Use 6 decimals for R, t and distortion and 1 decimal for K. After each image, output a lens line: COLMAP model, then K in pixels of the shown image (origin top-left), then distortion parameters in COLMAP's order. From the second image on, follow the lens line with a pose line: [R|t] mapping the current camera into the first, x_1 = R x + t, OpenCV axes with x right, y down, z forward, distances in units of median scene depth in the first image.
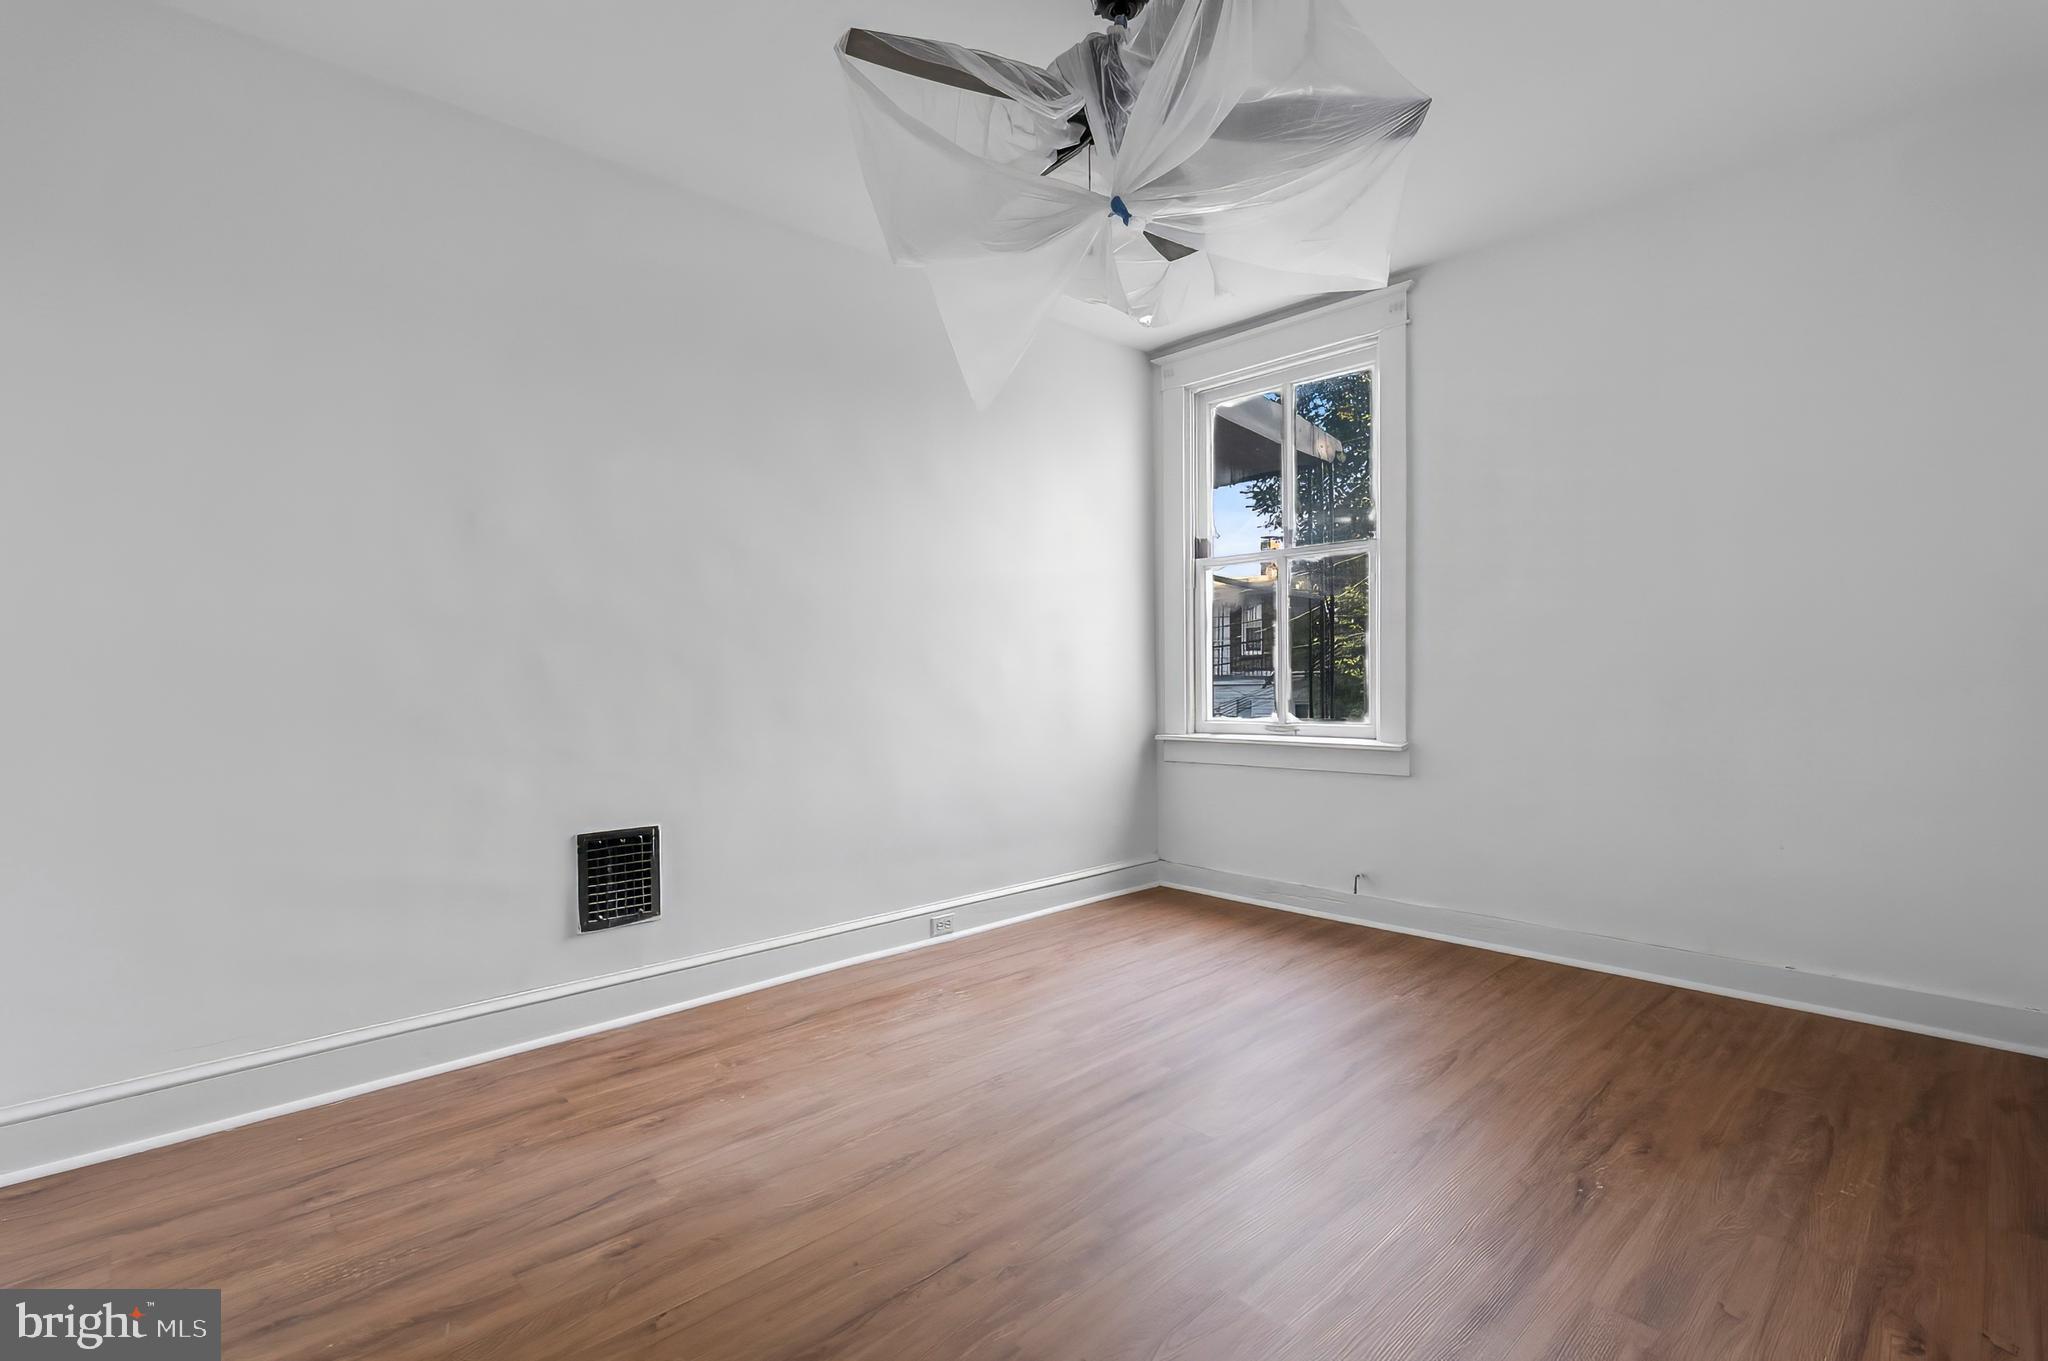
lens RADIAL K [[956.9, 0, 1009.4], [0, 956.9, 680.8], [0, 0, 1]] dist [-0.005047, 0.002252]
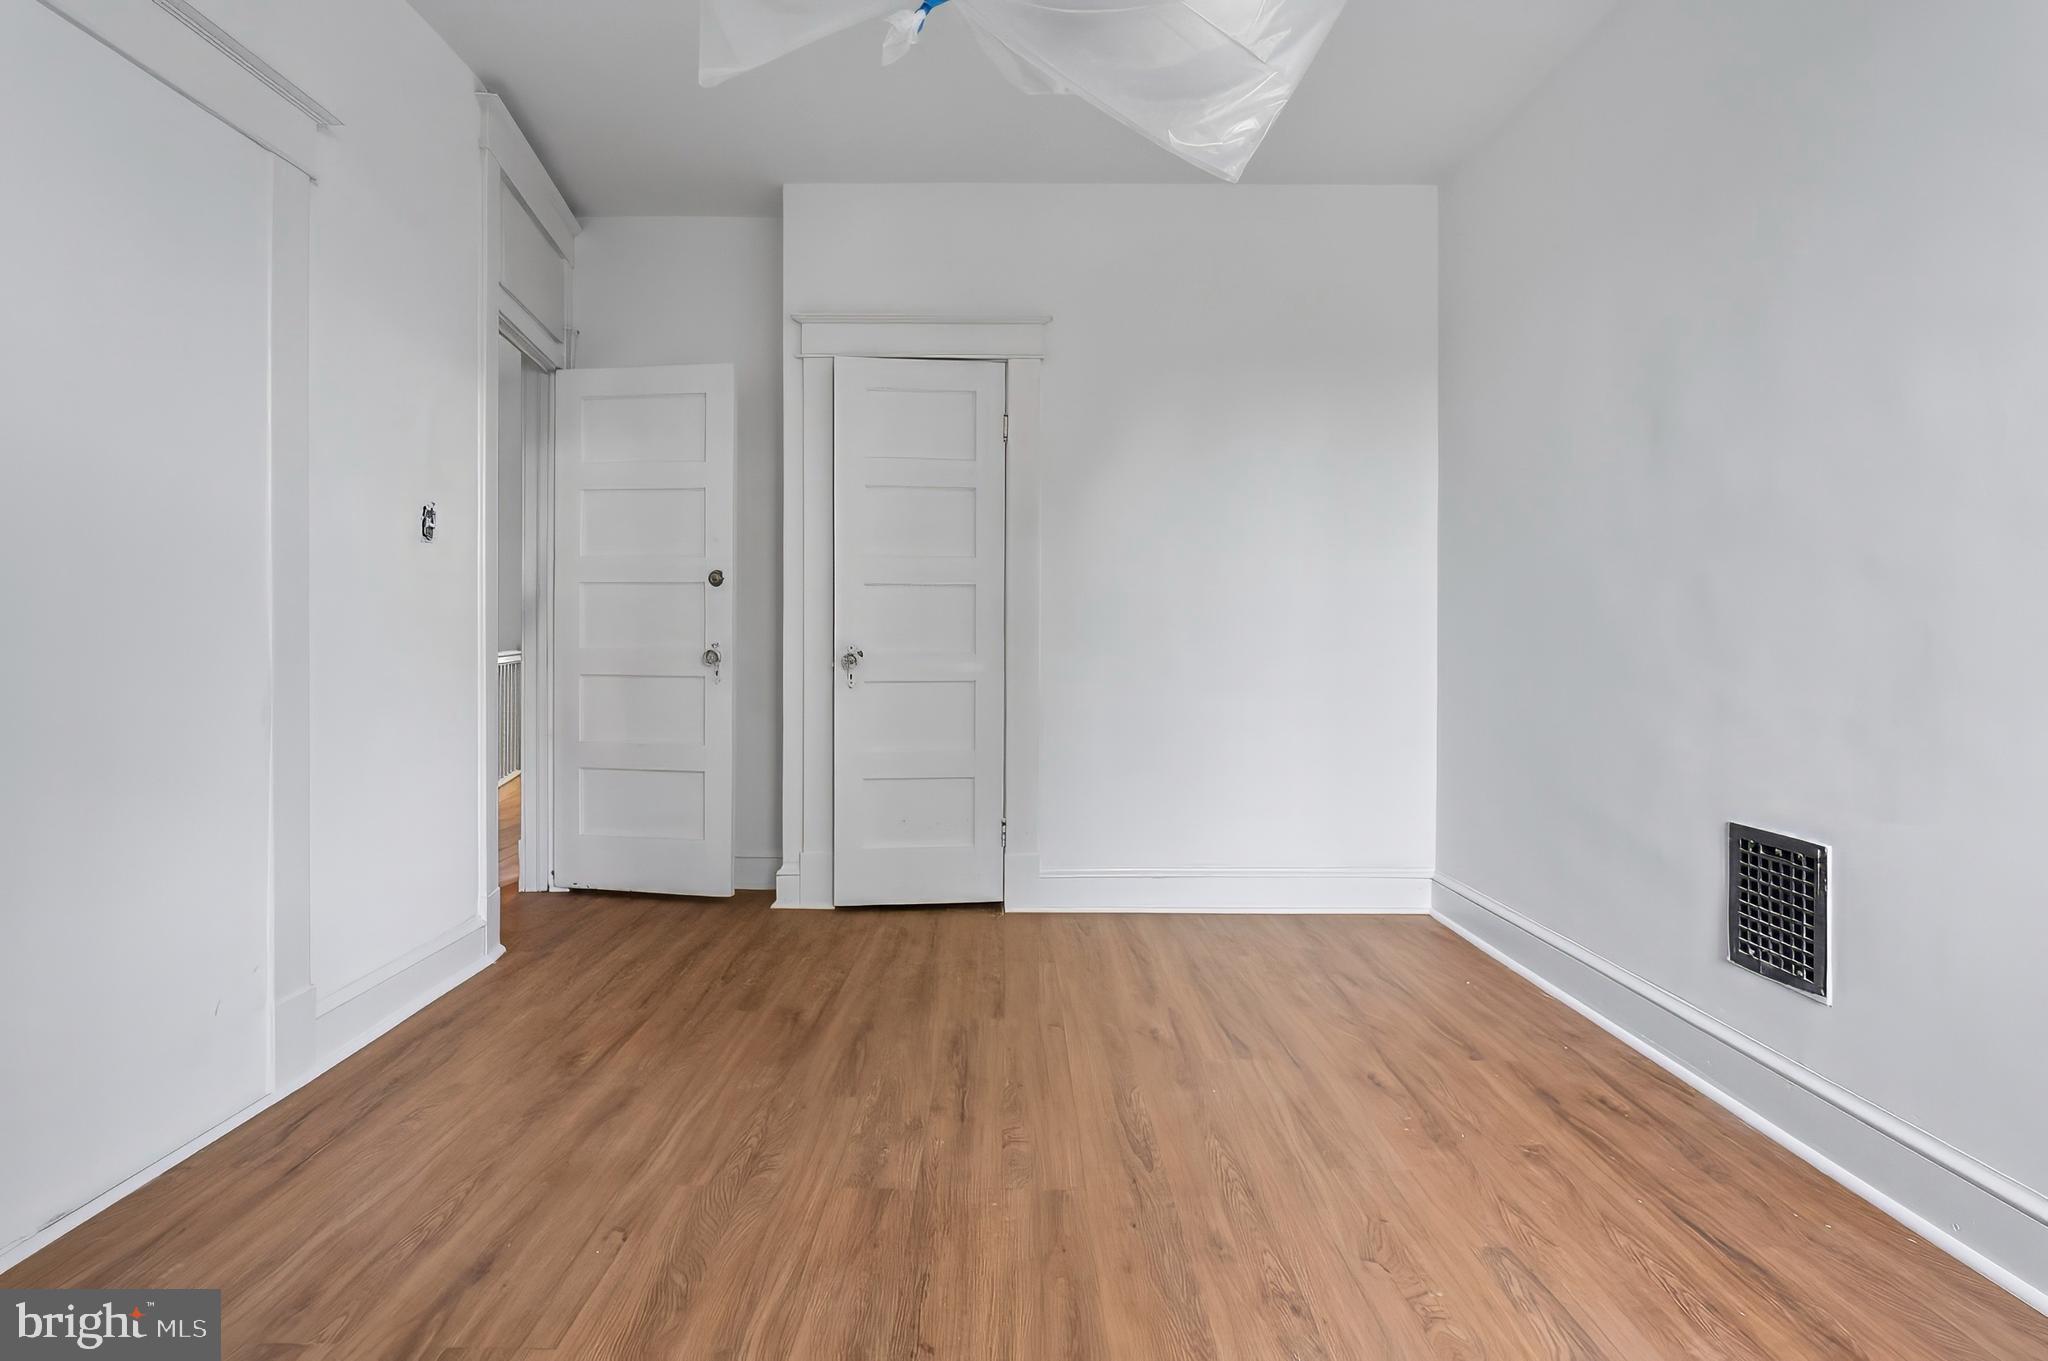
lens RADIAL K [[956.9, 0, 1008.2], [0, 956.9, 662.6], [0, 0, 1]] dist [-0.005047, 0.002252]
pose [[-0.691829, 0.015929, -0.721886, 0.447405], [-0.006044, 0.999594, 0.027849, 0.026580], [0.722036, 0.023630, -0.691452, 1.136615]]
